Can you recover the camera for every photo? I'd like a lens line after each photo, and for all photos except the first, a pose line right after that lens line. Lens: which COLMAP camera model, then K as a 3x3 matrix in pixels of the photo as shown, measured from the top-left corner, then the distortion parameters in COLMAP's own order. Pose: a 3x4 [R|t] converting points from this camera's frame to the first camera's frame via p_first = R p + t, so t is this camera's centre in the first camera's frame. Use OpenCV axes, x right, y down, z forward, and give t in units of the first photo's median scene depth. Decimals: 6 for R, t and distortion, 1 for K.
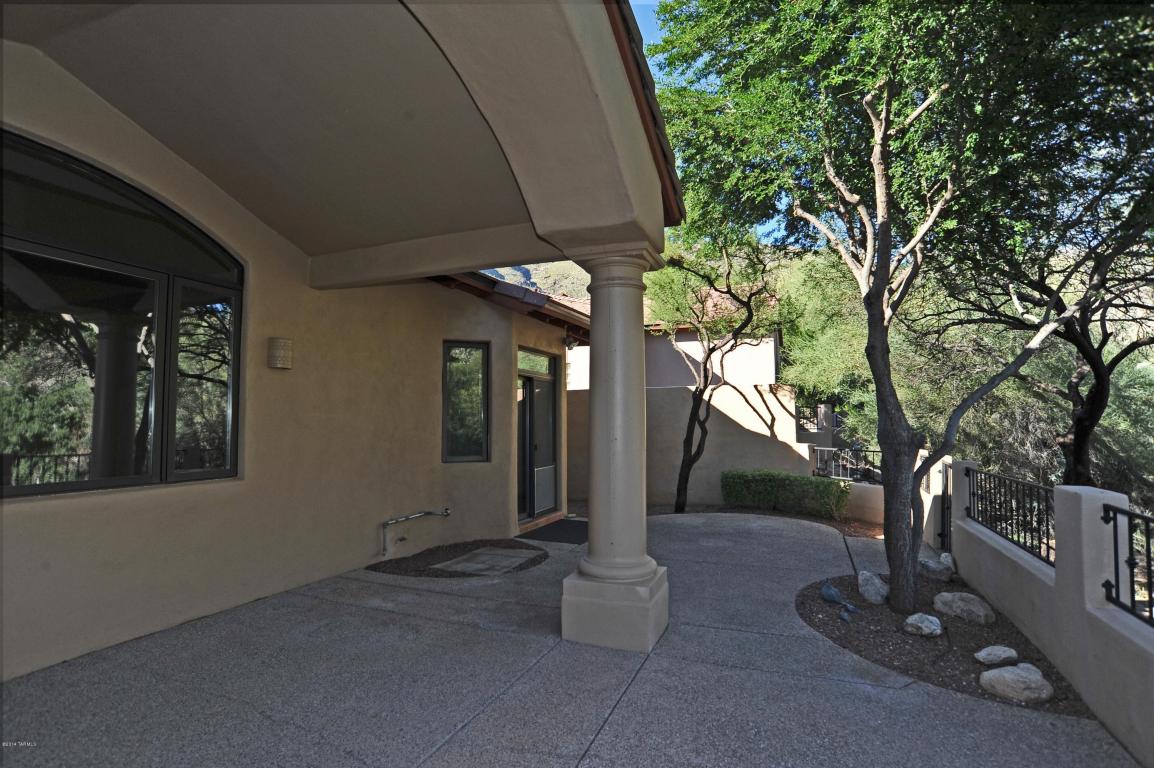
lens RADIAL K [[585.5, 0, 575.5], [0, 585.5, 391.3], [0, 0, 1]] dist [-0.098035, 0.042687]
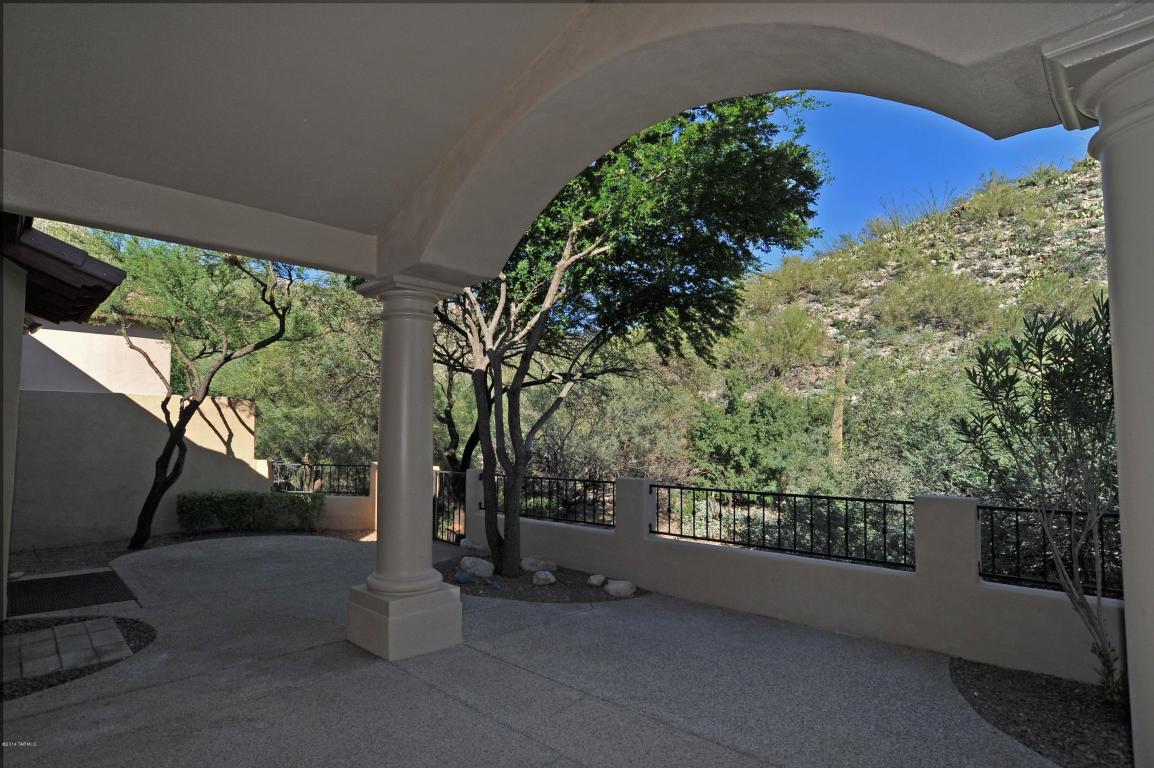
lens RADIAL K [[606.1, 0, 571.5], [0, 606.1, 391.7], [0, 0, 1]] dist [-0.100091, 0.048702]
pose [[0.394981, 0.067397, 0.916214, -0.684578], [-0.050412, 0.997393, -0.051636, -0.000840], [-0.917305, -0.025793, 0.397349, 0.246392]]
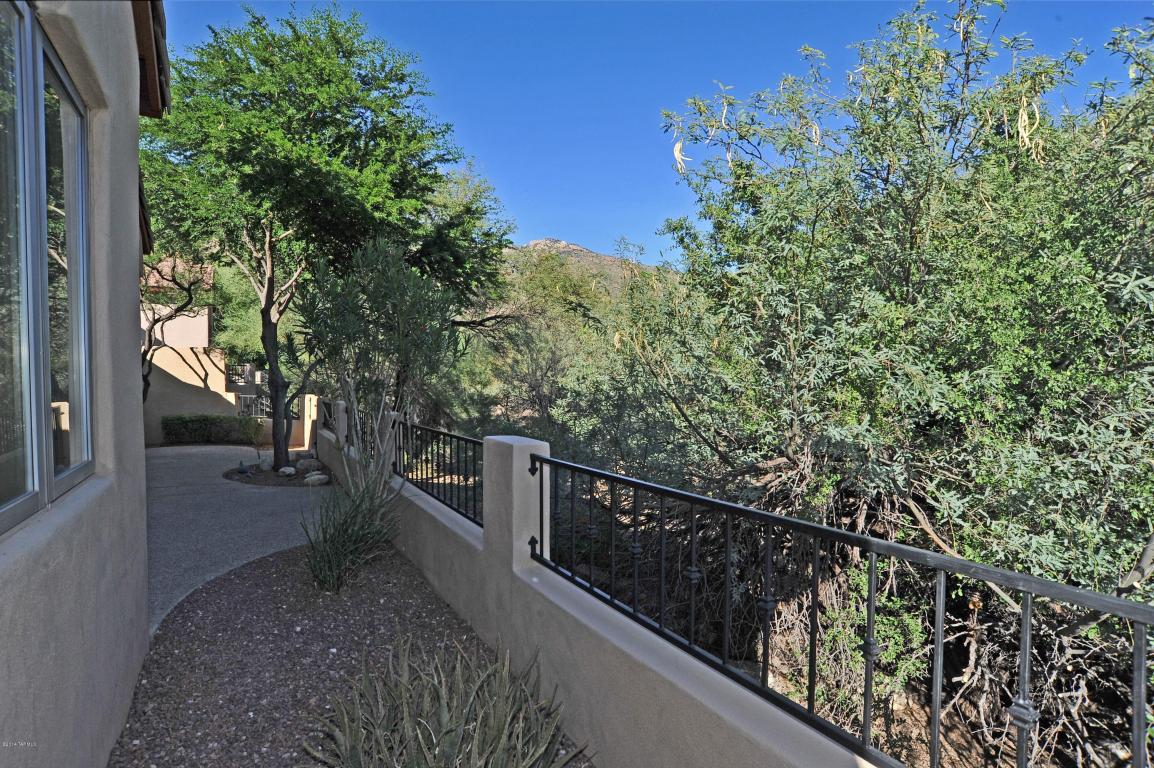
lens RADIAL K [[585.5, 0, 575.5], [0, 585.5, 391.3], [0, 0, 1]] dist [-0.098035, 0.042687]
pose [[0.614035, -0.015347, 0.789130, -0.330149], [-0.042526, 0.997715, 0.052494, -0.034468], [-0.788133, -0.065792, 0.611979, -0.936329]]
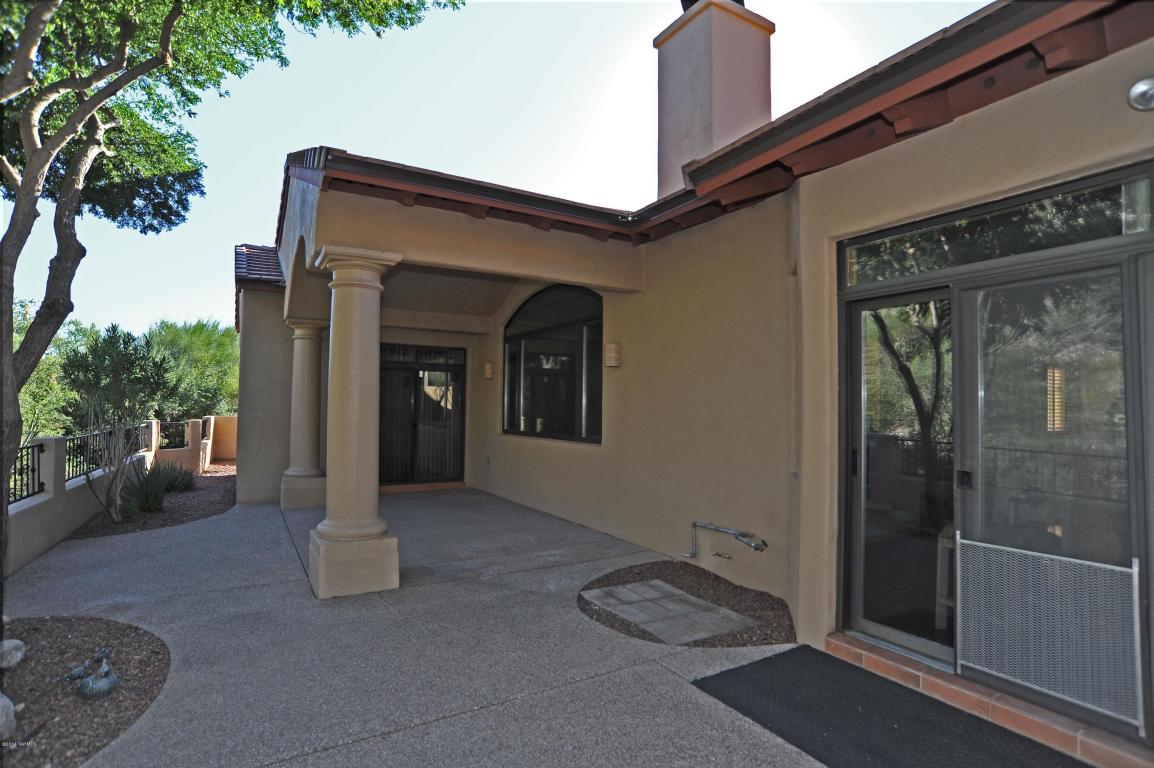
lens RADIAL K [[591.9, 0, 561.5], [0, 591.9, 393.9], [0, 0, 1]] dist [-0.101349, 0.055456]
pose [[-0.643567, -0.022900, -0.765047, 0.575372], [0.033336, 0.997765, -0.057908, 0.096457], [0.764664, -0.062772, -0.641365, 1.716053]]
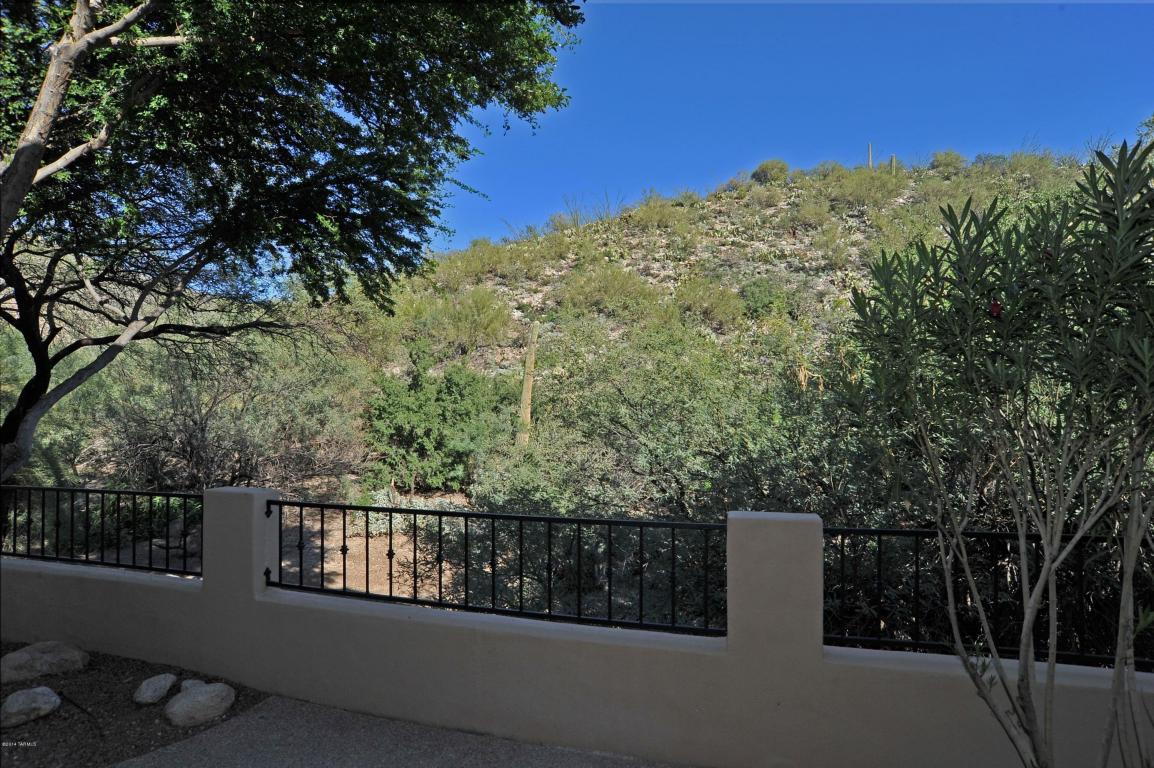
lens RADIAL K [[585.5, 0, 575.5], [0, 585.5, 391.3], [0, 0, 1]] dist [-0.098035, 0.042687]
pose [[-0.121504, 0.040865, 0.991749, -0.155587], [-0.051044, 0.997573, -0.047359, 0.004843], [-0.991278, -0.056377, -0.119123, 0.320644]]
